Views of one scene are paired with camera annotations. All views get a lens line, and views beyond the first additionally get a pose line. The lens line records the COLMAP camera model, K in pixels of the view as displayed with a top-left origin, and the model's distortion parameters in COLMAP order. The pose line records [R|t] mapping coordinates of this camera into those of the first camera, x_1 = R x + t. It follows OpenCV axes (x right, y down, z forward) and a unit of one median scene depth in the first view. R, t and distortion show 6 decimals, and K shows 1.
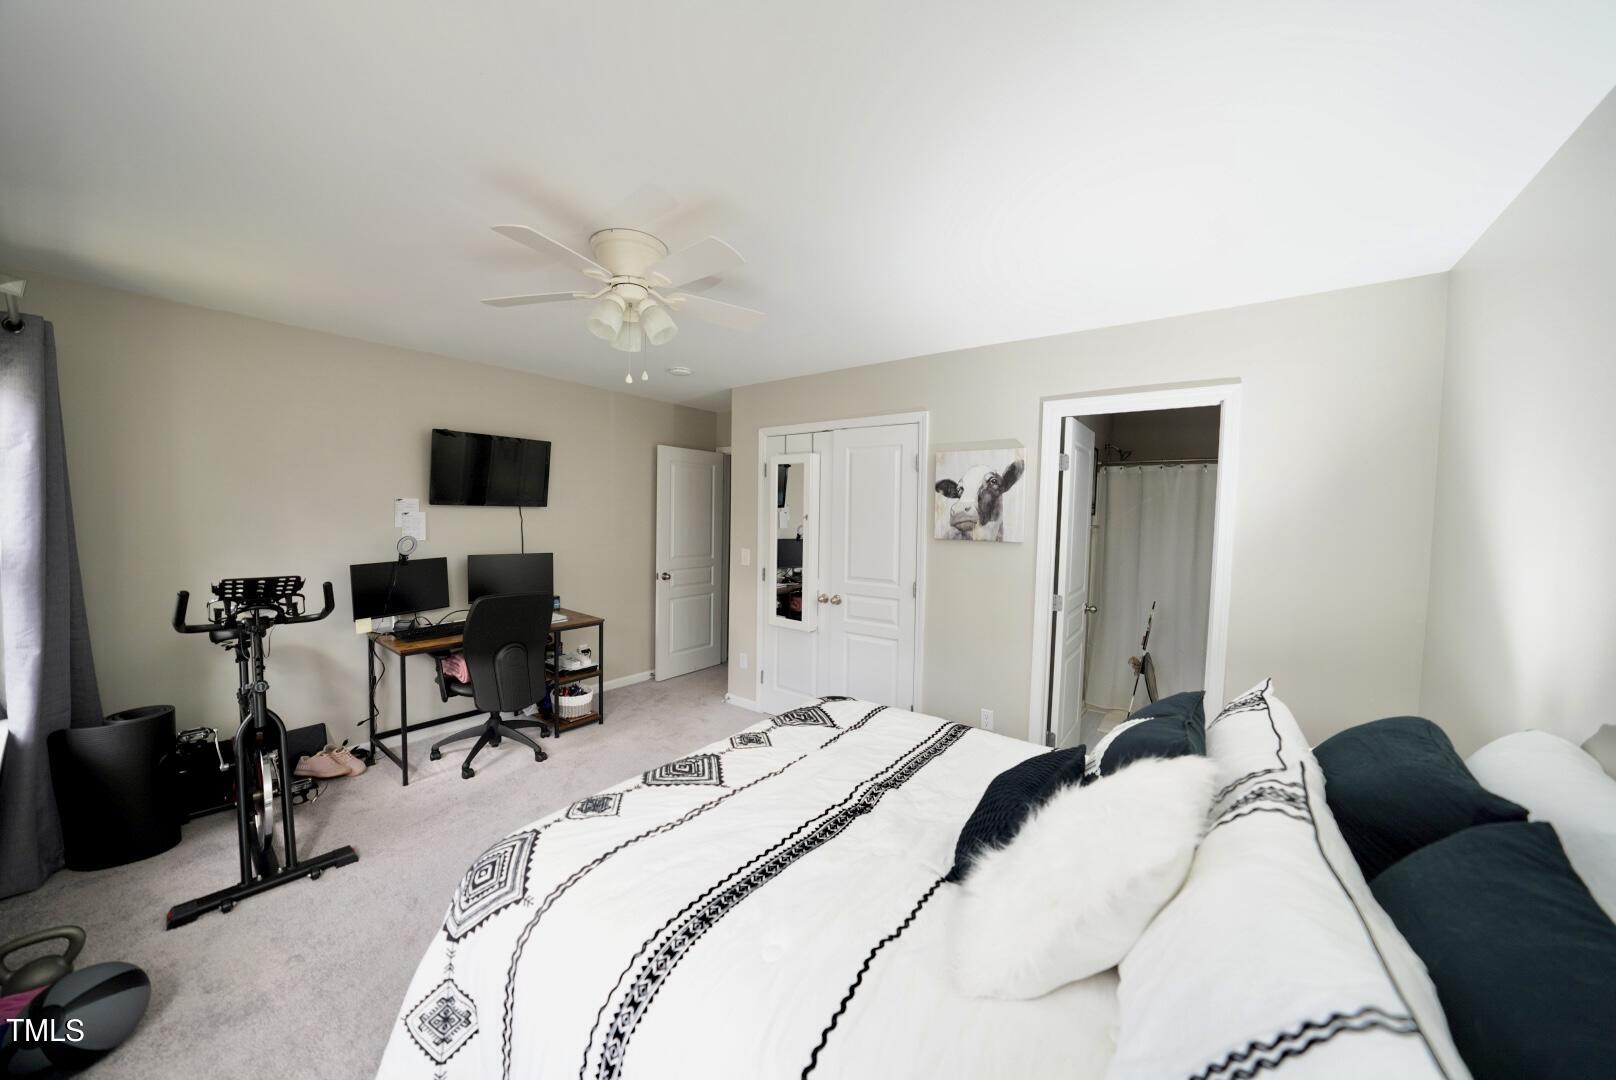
lens RADIAL K [[562.6, 0, 804.5], [0, 562.6, 540.1], [0, 0, 1]] dist [-0.018135, -0.000056]
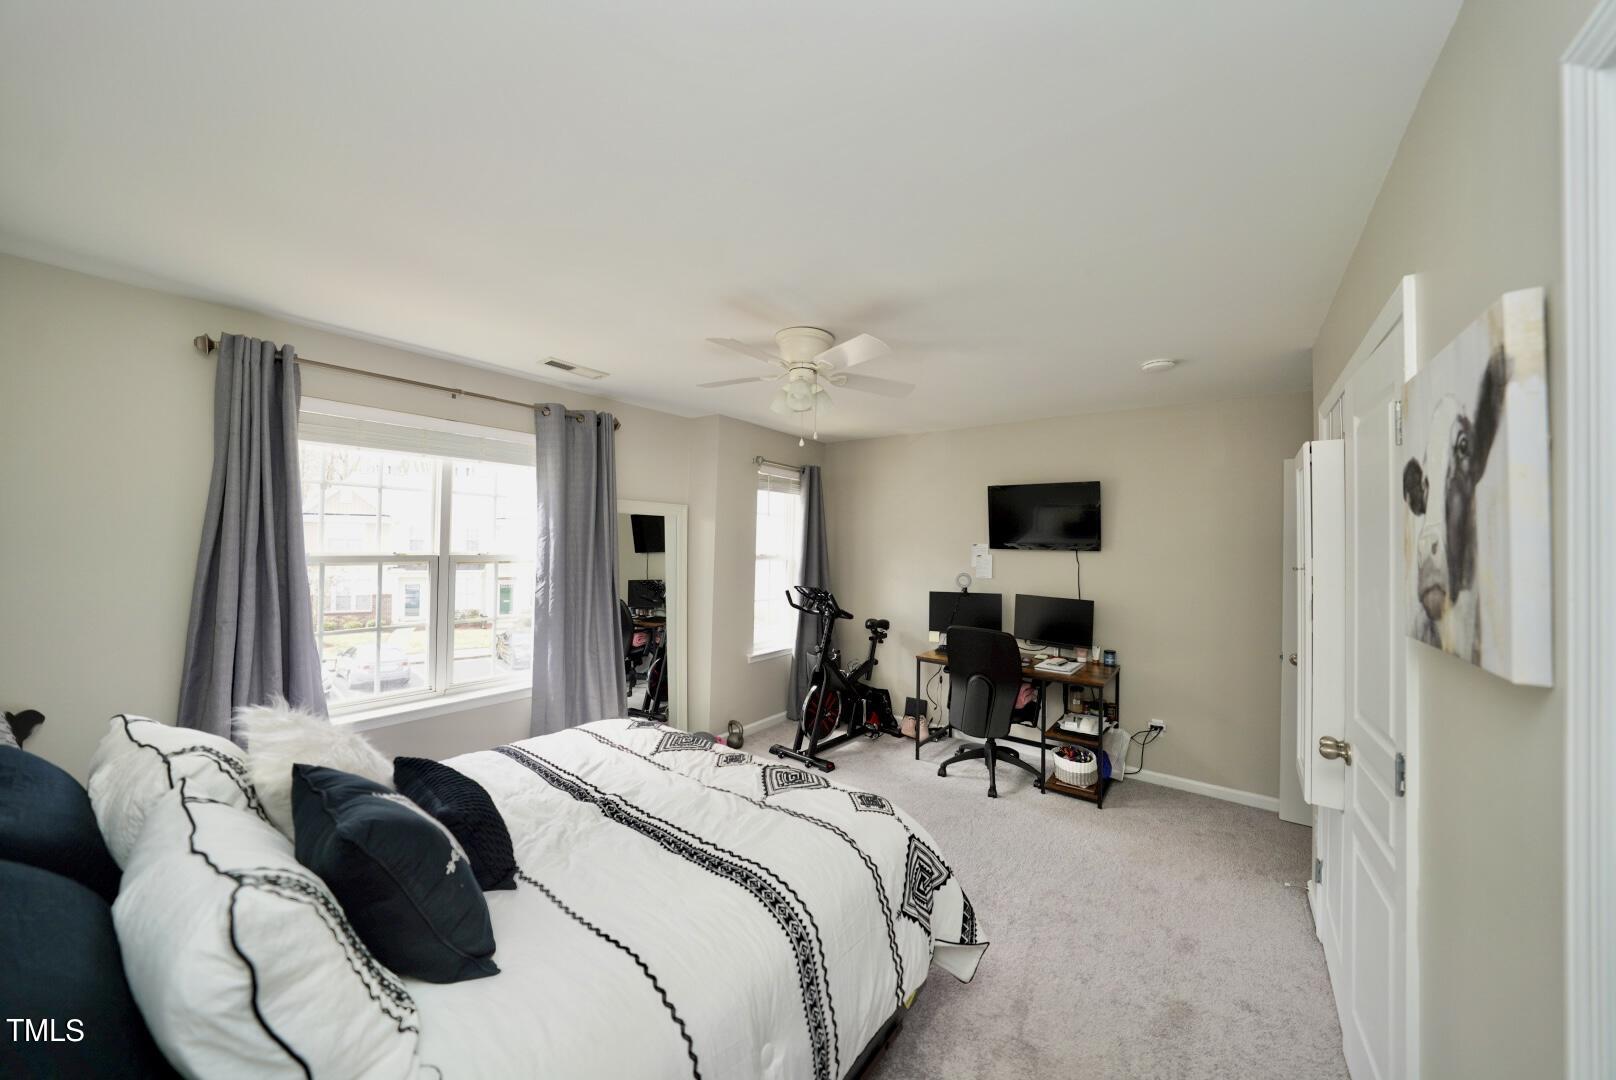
lens RADIAL K [[562.6, 0, 803.8], [0, 562.6, 543.3], [0, 0, 1]] dist [-0.018135, -0.000056]
pose [[-0.002941, -0.017567, -0.999841, 0.599056], [-0.068301, 0.997514, -0.017326, -0.029338], [0.997660, 0.068239, -0.004134, 0.668826]]
